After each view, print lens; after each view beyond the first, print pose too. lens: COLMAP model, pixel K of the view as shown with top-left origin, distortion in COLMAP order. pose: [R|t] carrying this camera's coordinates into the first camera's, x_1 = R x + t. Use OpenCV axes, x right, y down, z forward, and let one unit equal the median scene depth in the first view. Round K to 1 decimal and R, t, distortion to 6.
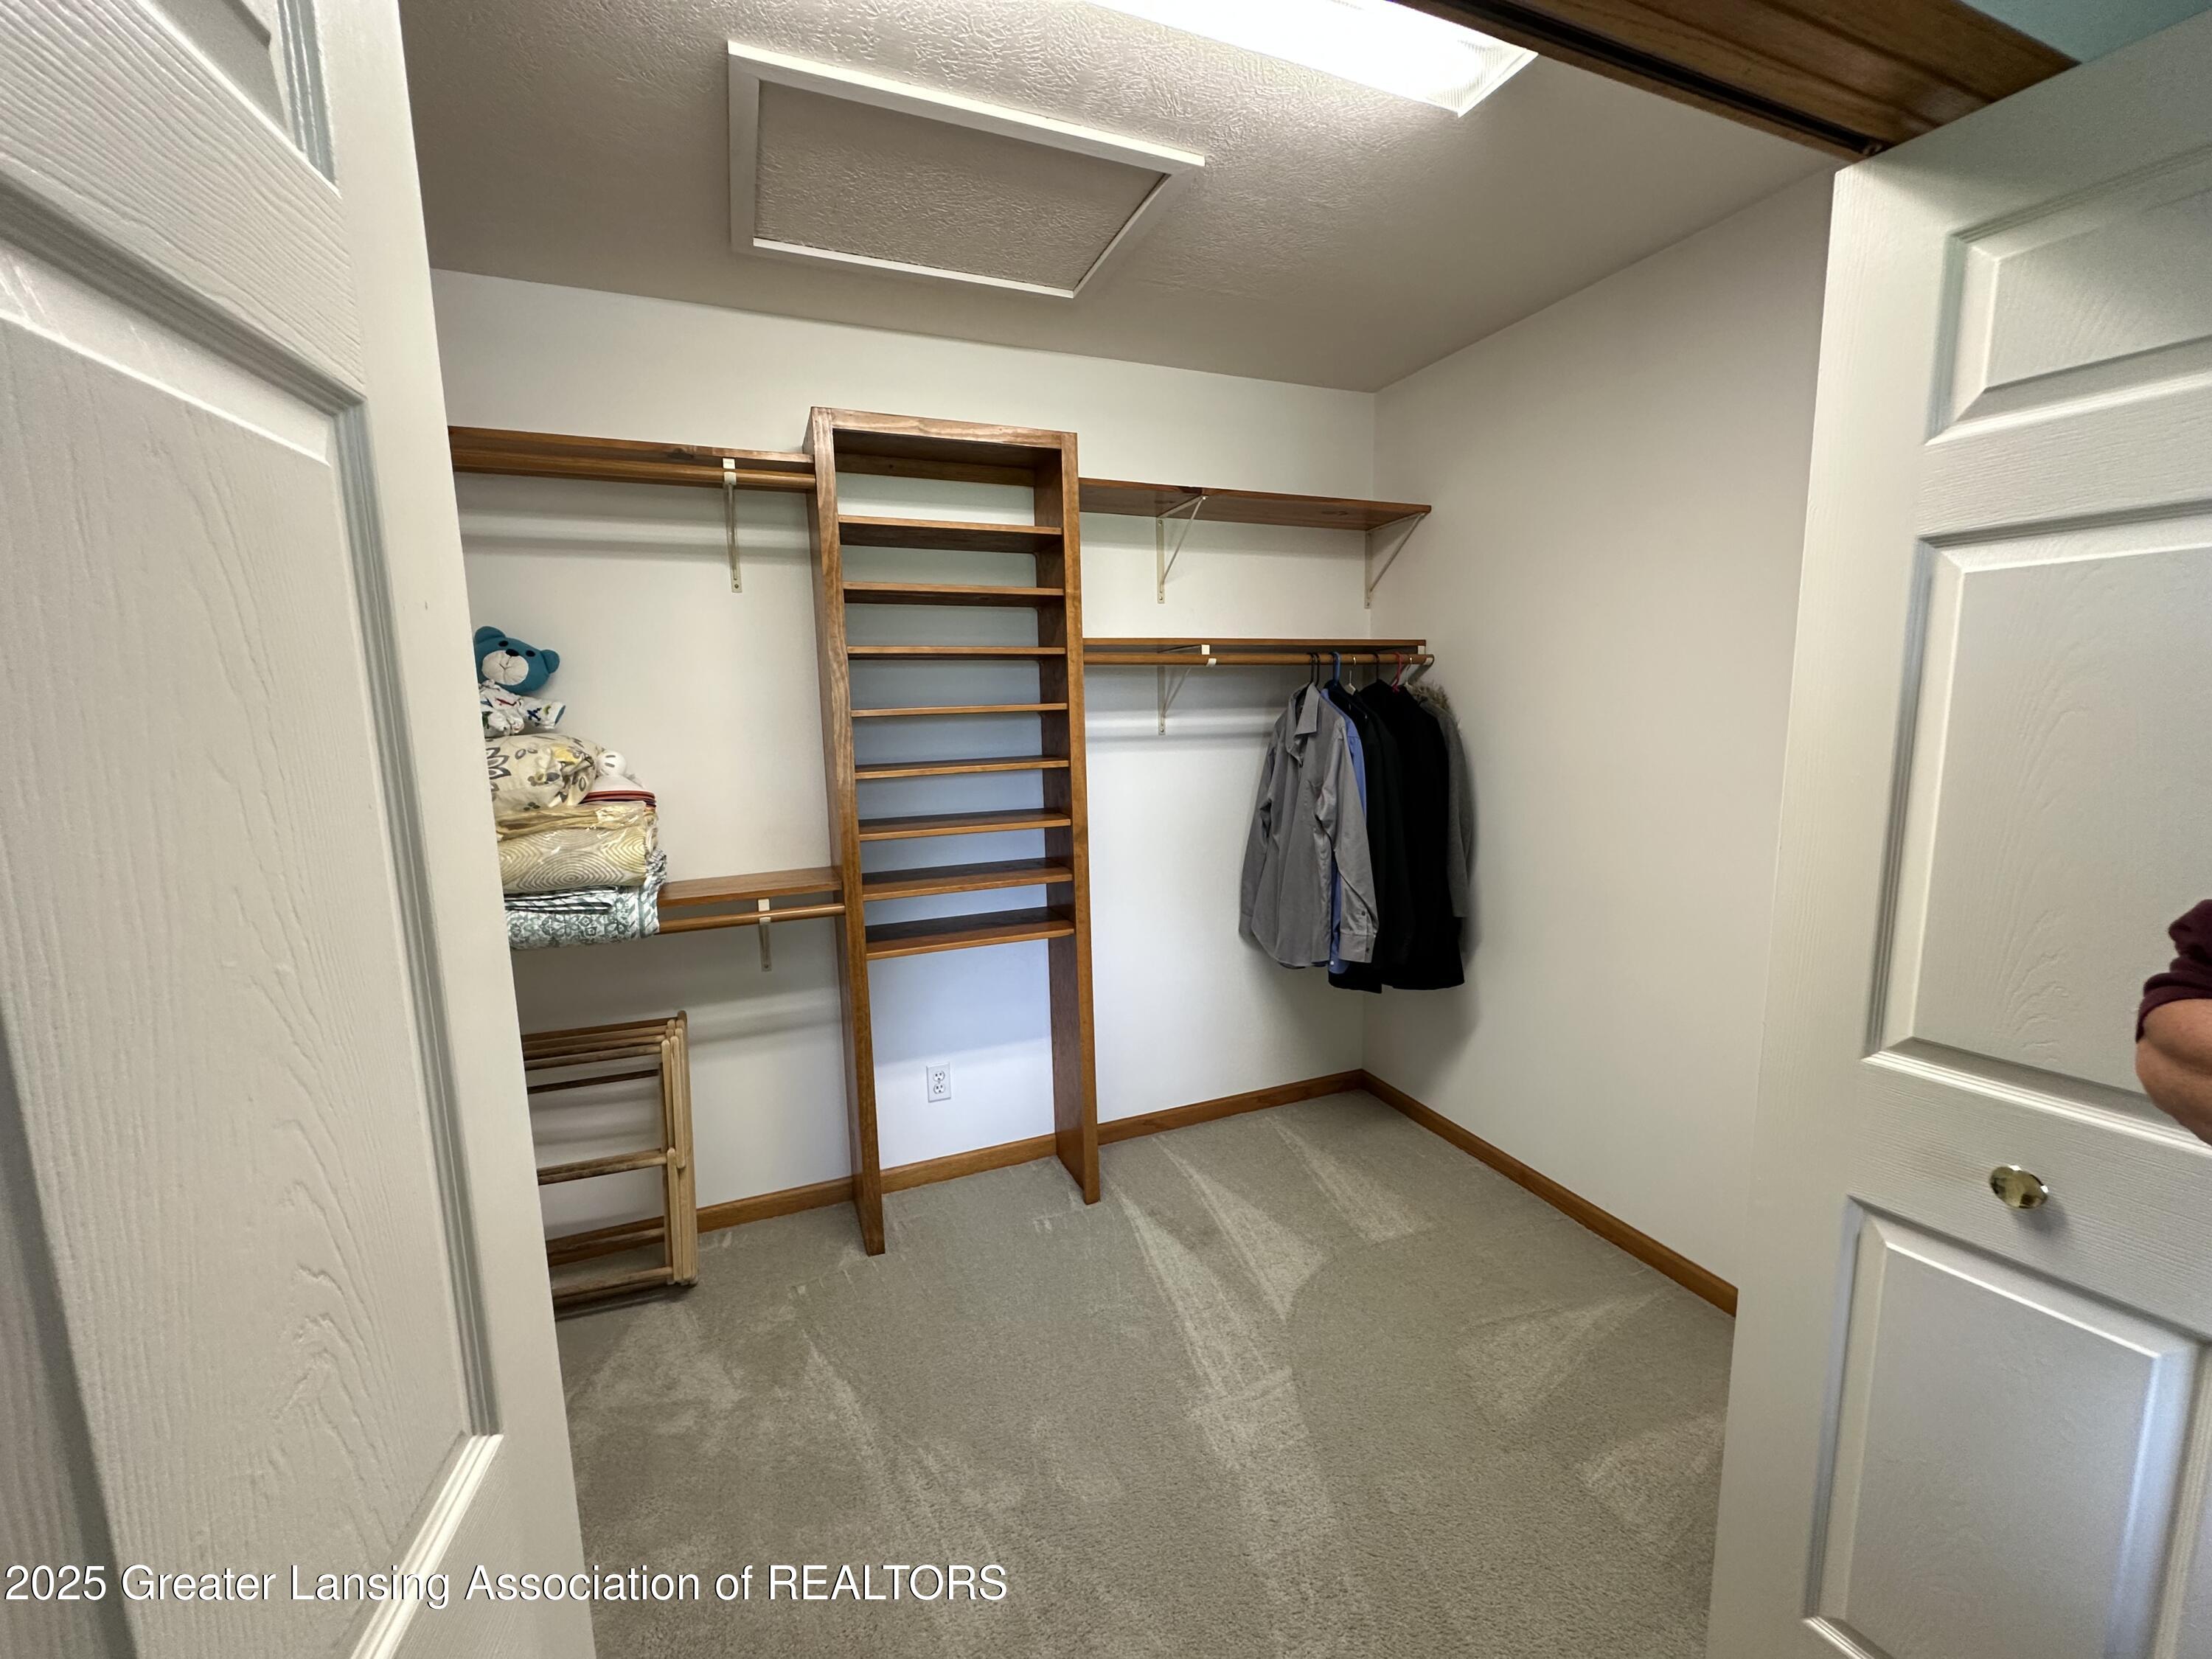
lens RADIAL K [[884.0, 0, 1108.3], [0, 884.0, 829.4], [0, 0, 1]] dist [-0.006862, -0.000165]
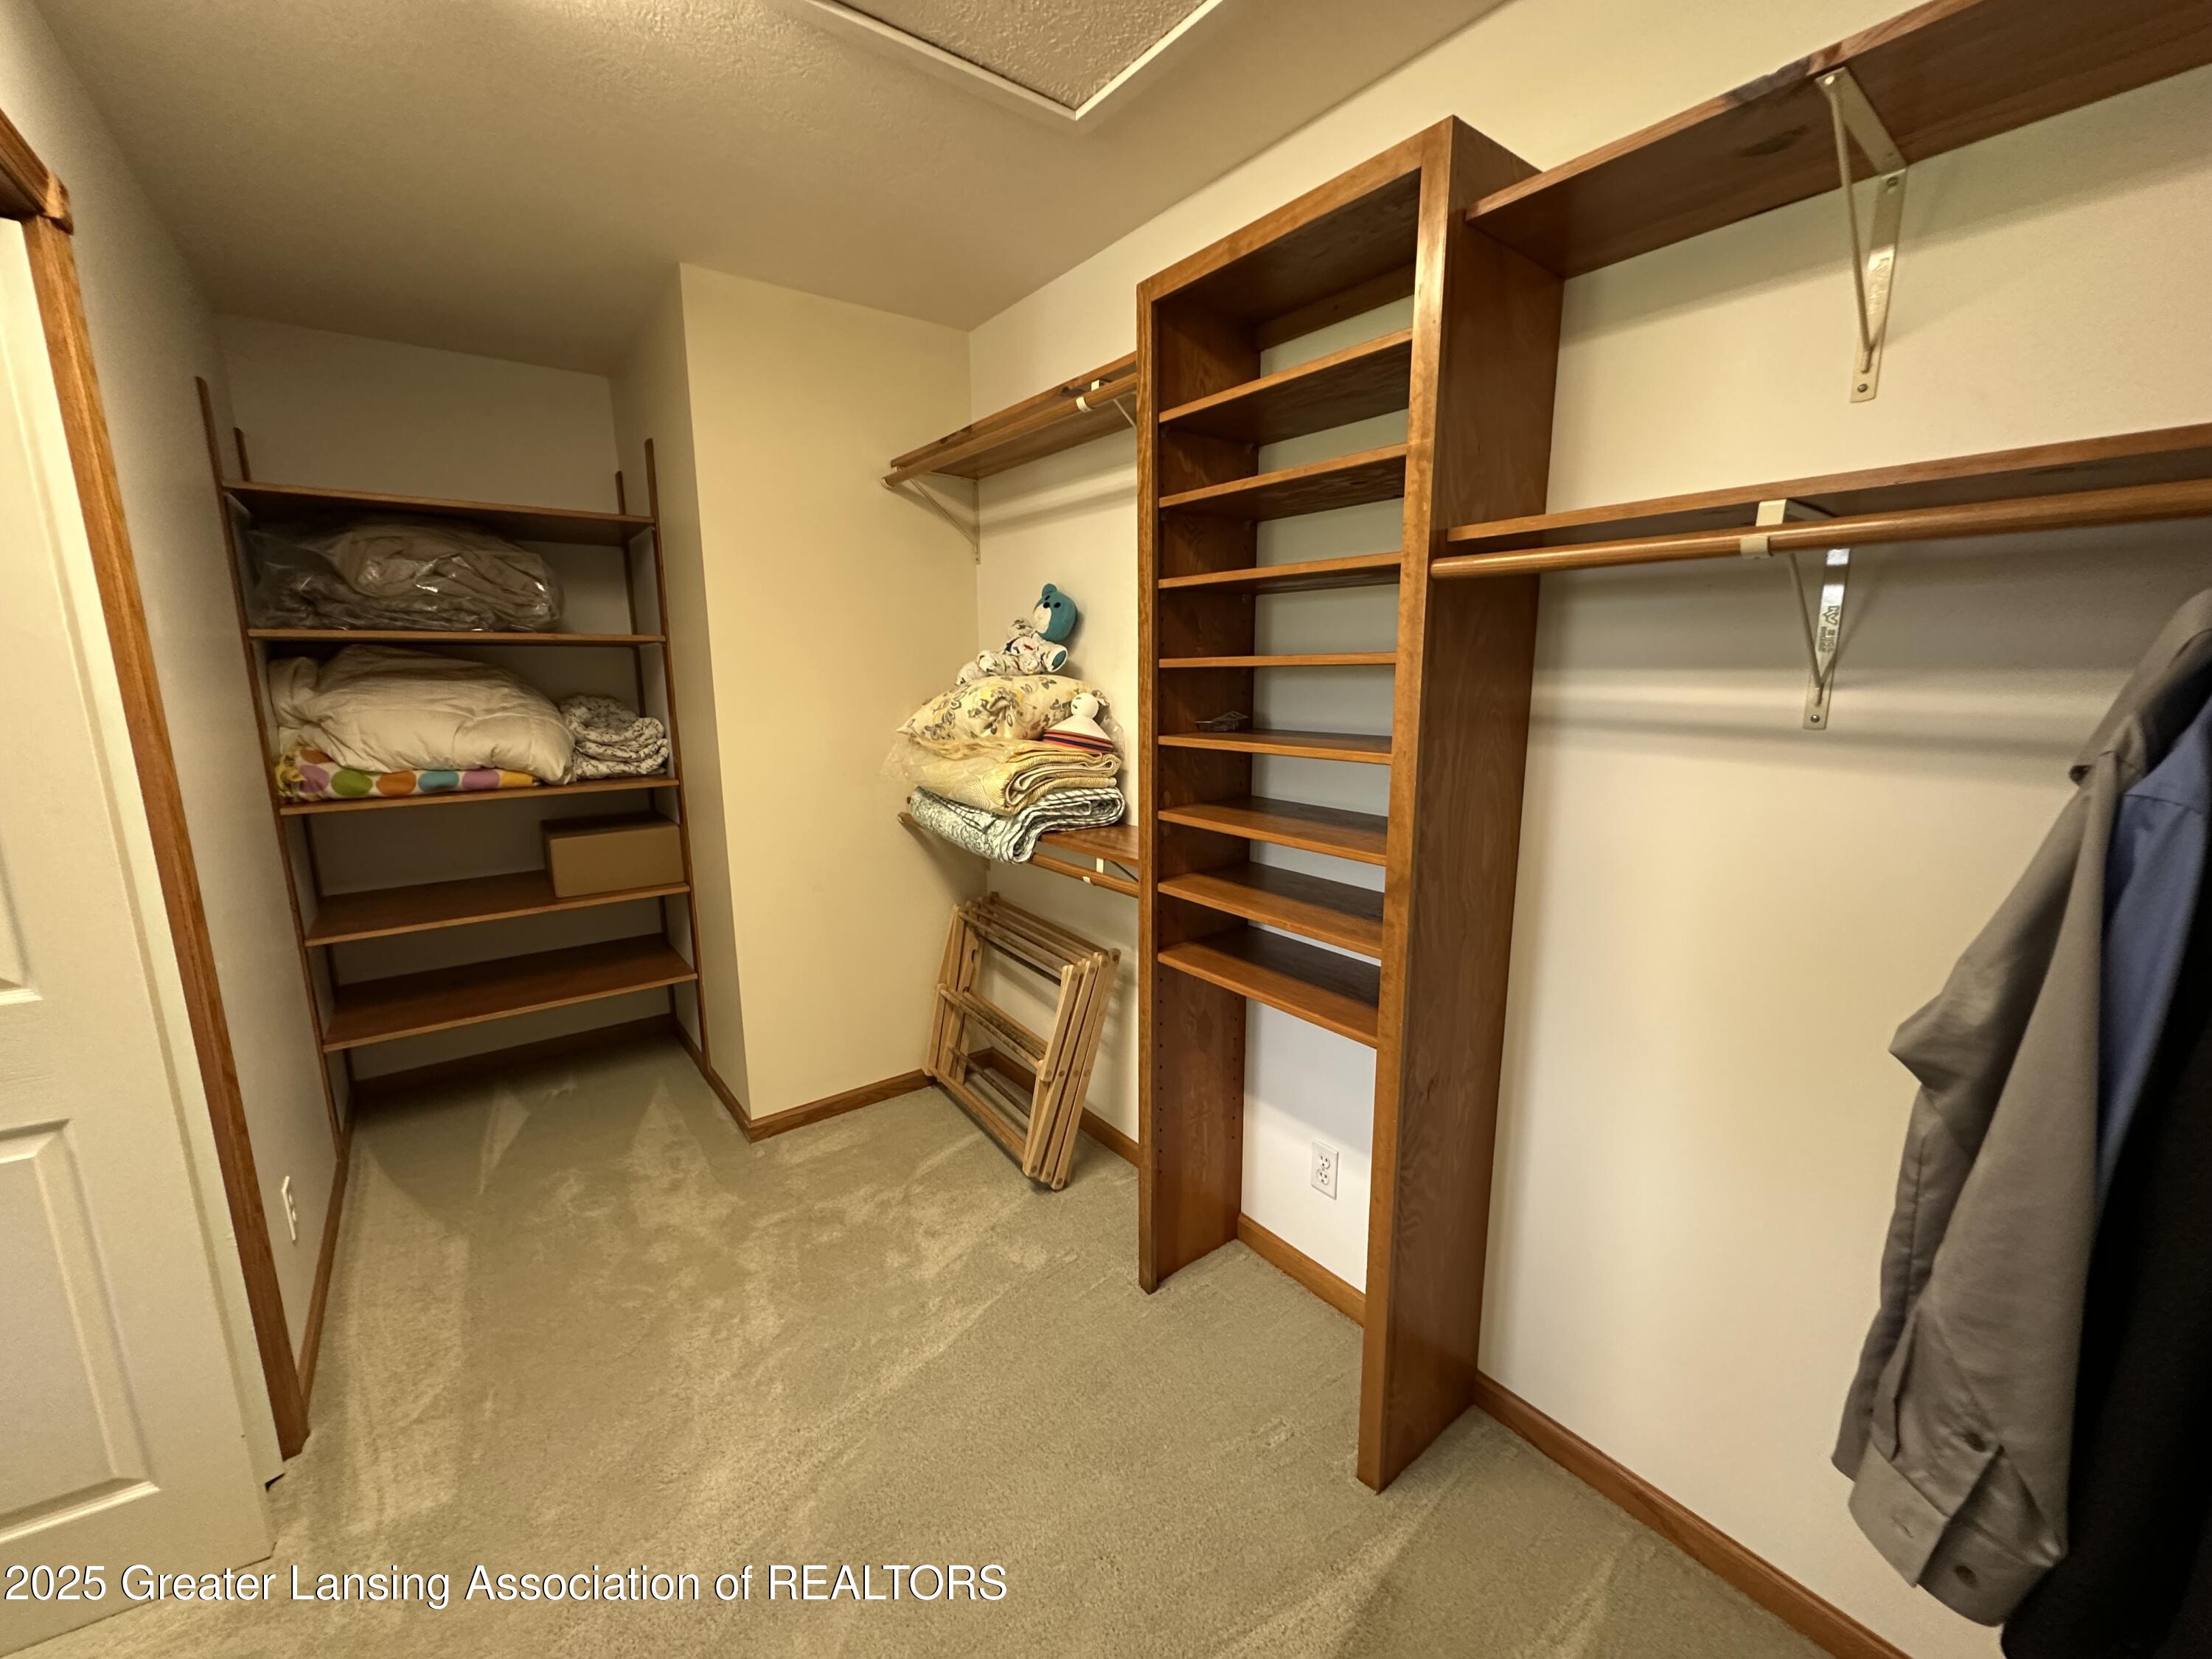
lens RADIAL K [[884.0, 0, 1109.2], [0, 884.0, 831.7], [0, 0, 1]] dist [-0.006862, -0.000165]
pose [[0.248243, 0.203792, -0.947019, 0.450578], [-0.130867, 0.975713, 0.175662, -0.105051], [0.959817, 0.080327, 0.268884, 0.674283]]
